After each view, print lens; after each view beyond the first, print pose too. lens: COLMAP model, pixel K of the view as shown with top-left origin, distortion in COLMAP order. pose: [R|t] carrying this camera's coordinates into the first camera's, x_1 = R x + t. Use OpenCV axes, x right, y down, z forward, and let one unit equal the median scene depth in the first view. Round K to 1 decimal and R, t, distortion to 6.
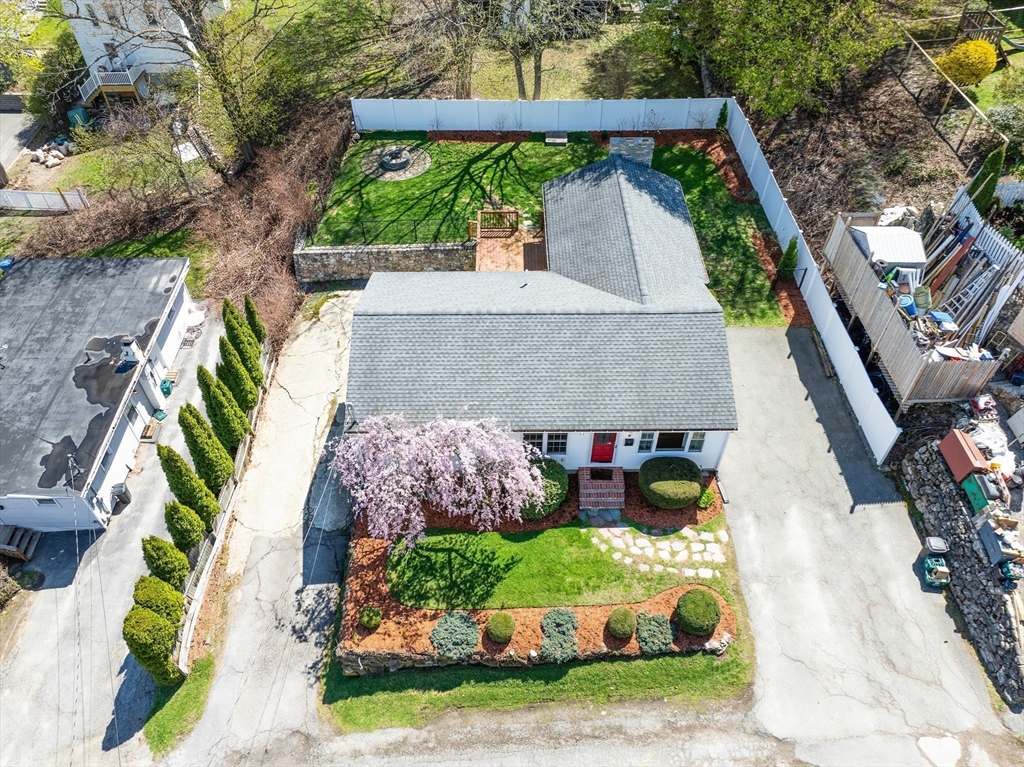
lens RADIAL K [[741.1, 0, 514.3], [0, 741.1, 385.3], [0, 0, 1]] dist [-0.043627, 0.013392]
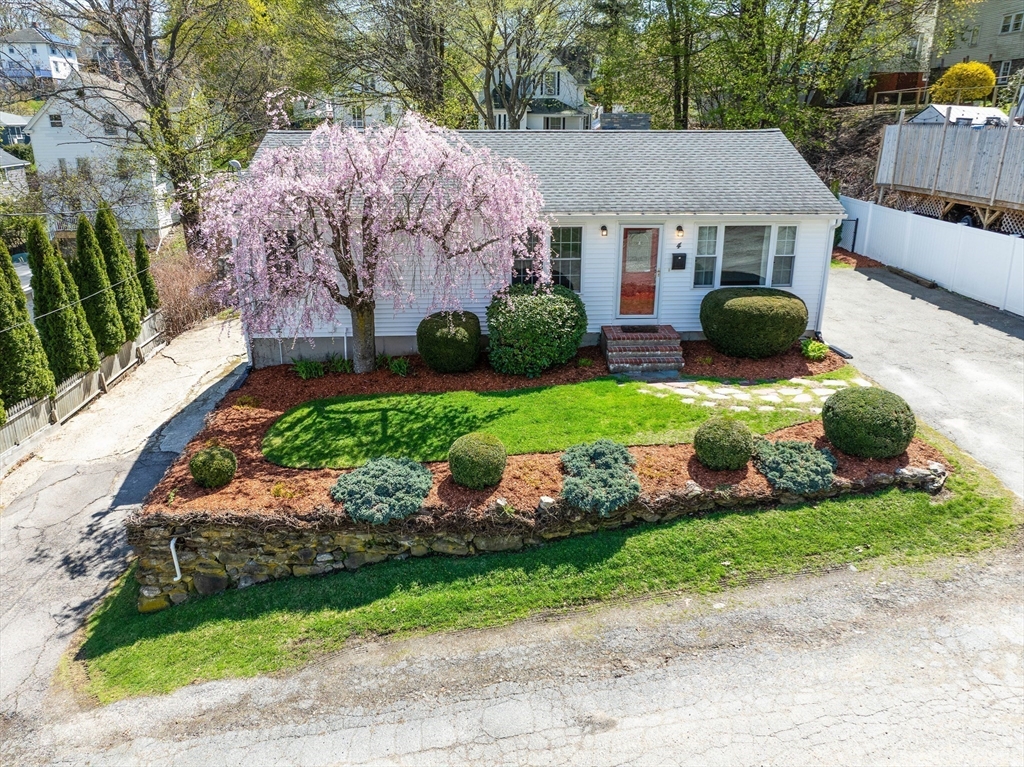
lens RADIAL K [[741.1, 0, 515.1], [0, 741.1, 380.0], [0, 0, 1]] dist [-0.043627, 0.013392]
pose [[0.999278, -0.013222, 0.035623, -0.009672], [0.028193, 0.886531, -0.461810, 0.466227], [-0.025475, 0.462480, 0.886263, 0.498946]]
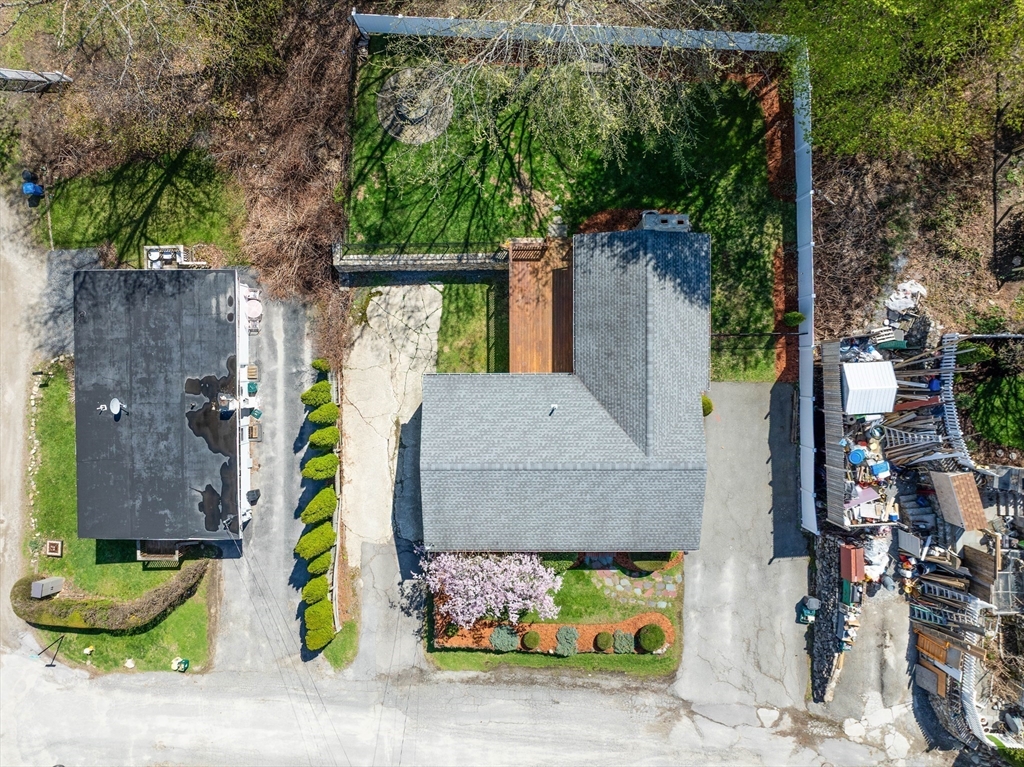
lens RADIAL K [[741.1, 0, 514.1], [0, 741.1, 390.5], [0, 0, 1]] dist [-0.043627, 0.013392]
pose [[0.999907, 0.007764, -0.011203, -0.041067], [0.002180, 0.720211, 0.693752, -1.136082], [0.013455, -0.693712, 0.720127, 0.175406]]
